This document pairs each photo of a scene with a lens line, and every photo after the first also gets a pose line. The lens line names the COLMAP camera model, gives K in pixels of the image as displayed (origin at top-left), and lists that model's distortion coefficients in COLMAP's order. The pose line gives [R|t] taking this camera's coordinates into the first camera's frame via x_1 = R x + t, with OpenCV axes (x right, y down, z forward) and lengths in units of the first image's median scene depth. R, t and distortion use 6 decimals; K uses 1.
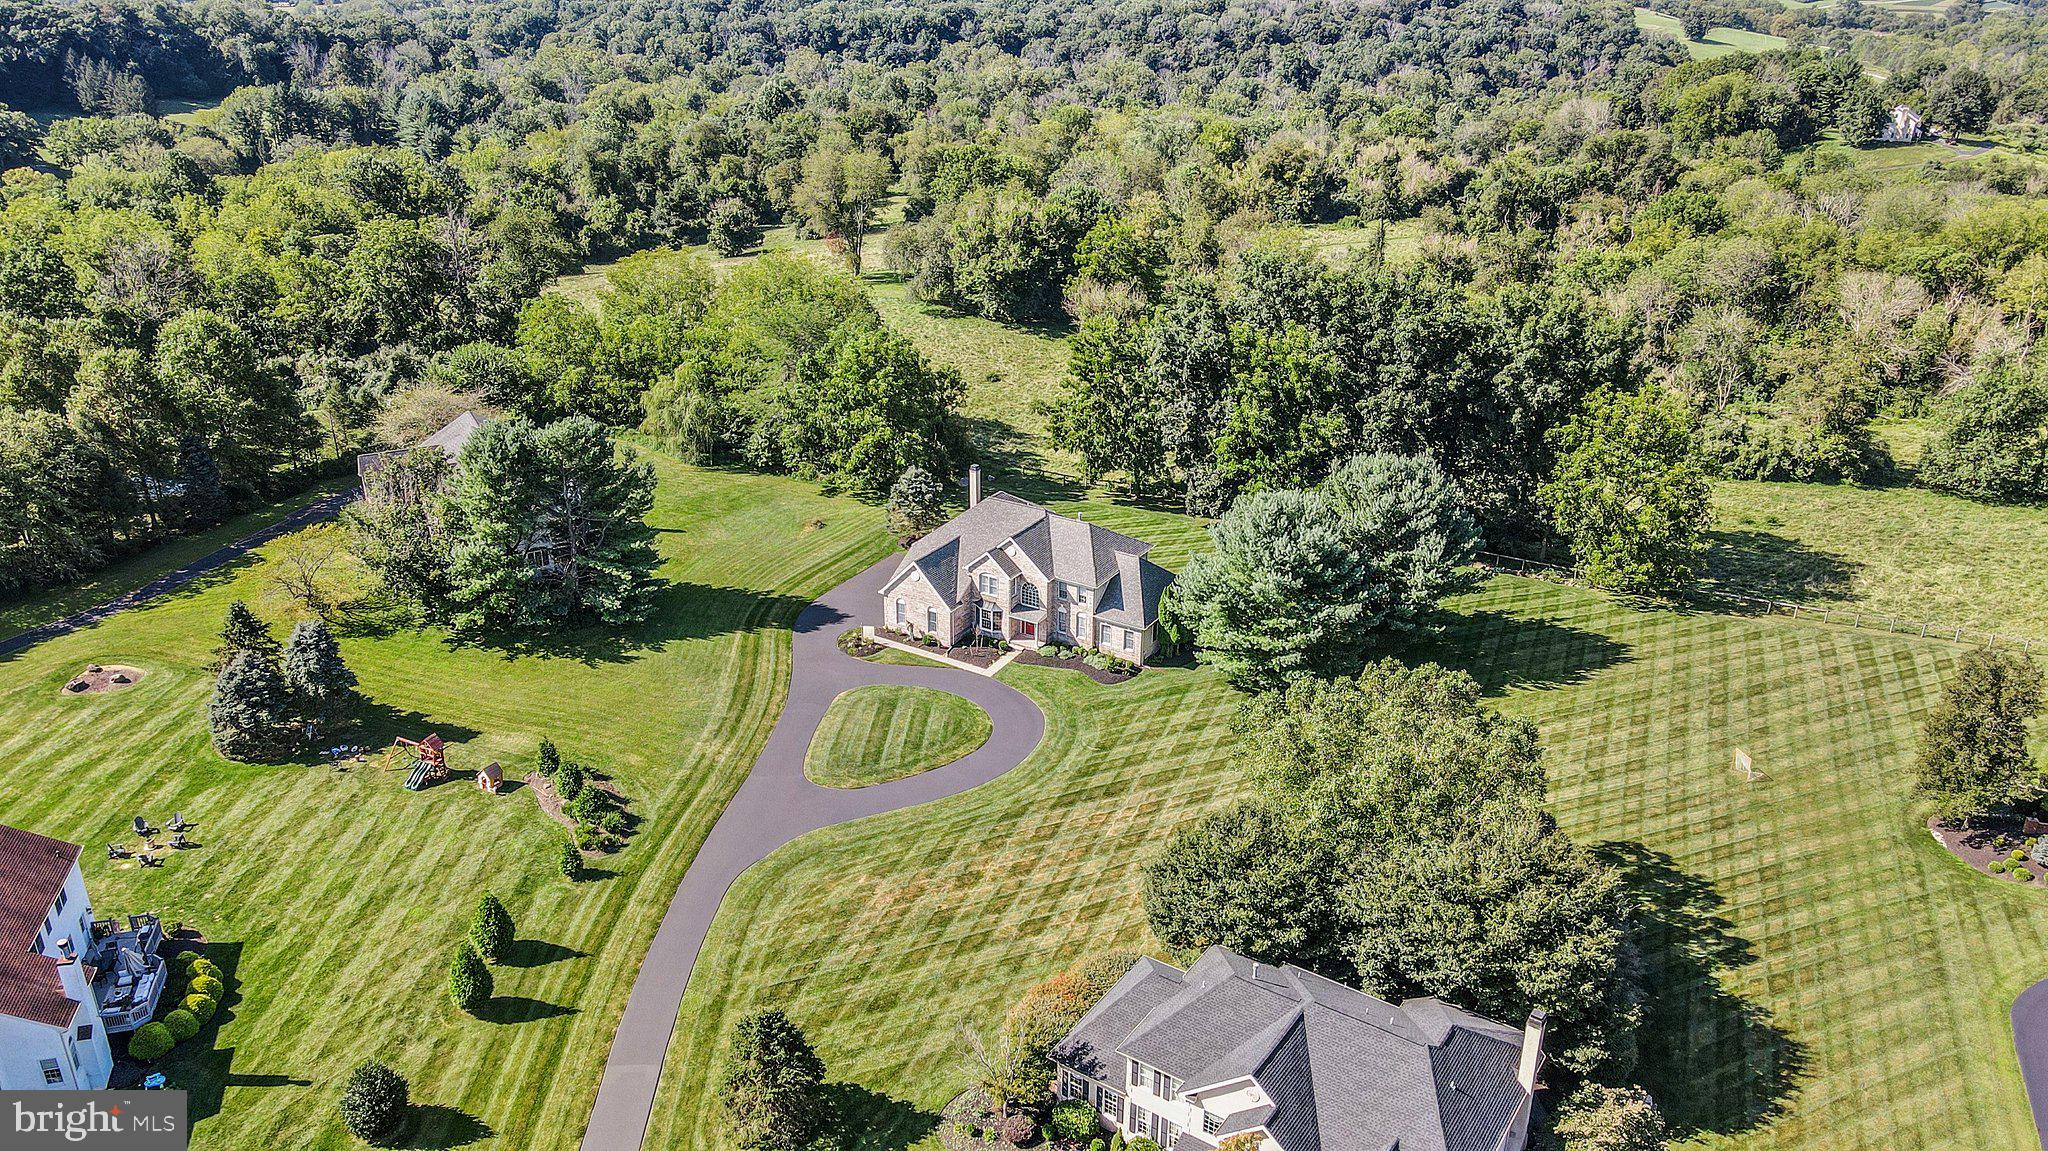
lens RADIAL K [[1486.0, 0, 1018.9], [0, 1486.0, 589.6], [0, 0, 1]] dist [0.017720, 0.009535]
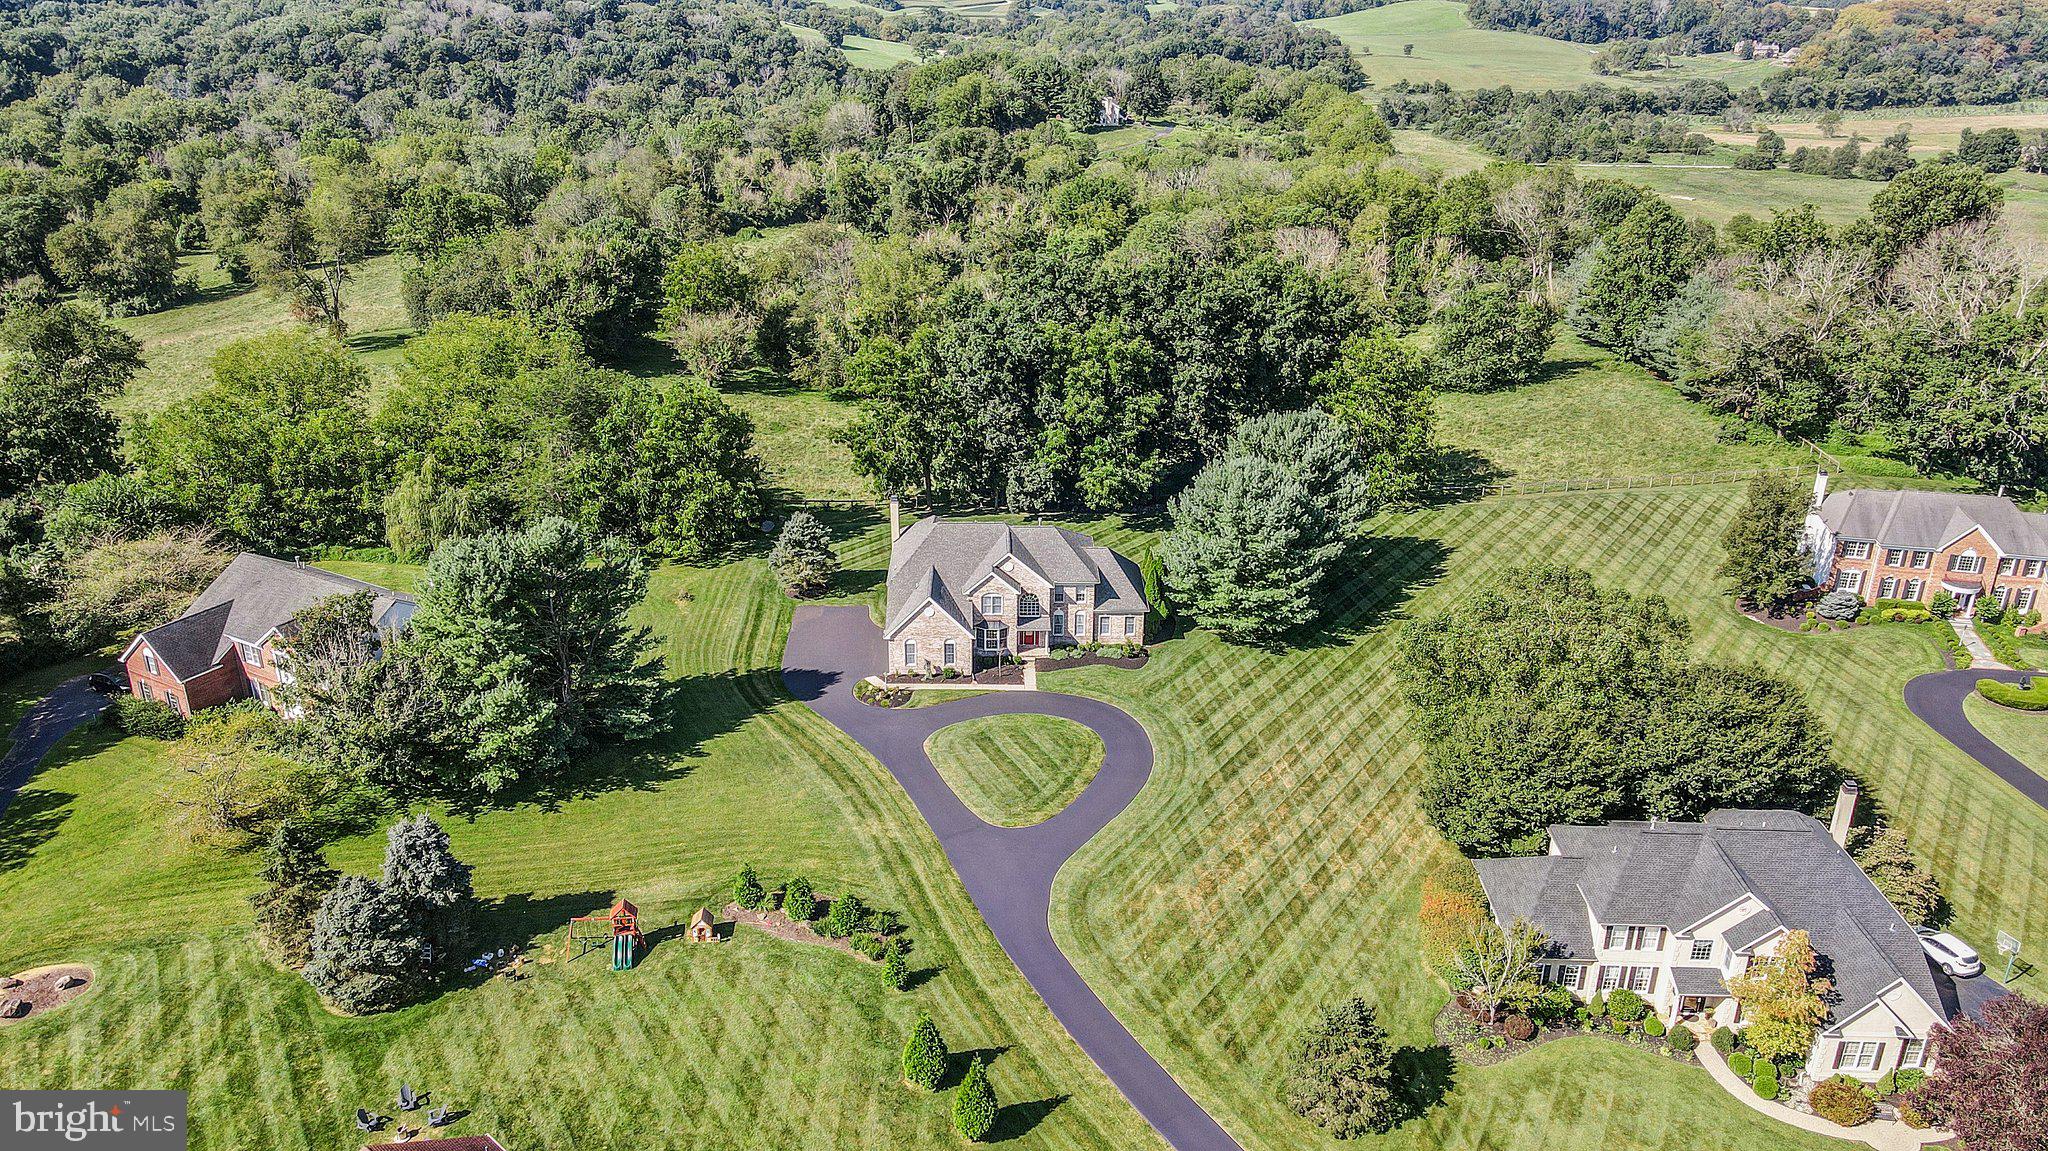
lens RADIAL K [[1508.3, 0, 1024.0], [0, 1508.3, 575.5], [0, 0, 1]] dist [0.020734, 0.004573]
pose [[0.845215, -0.209081, 0.491831, -0.444598], [0.219050, 0.974972, 0.038030, -0.050201], [-0.487472, 0.075592, 0.869860, 0.094742]]
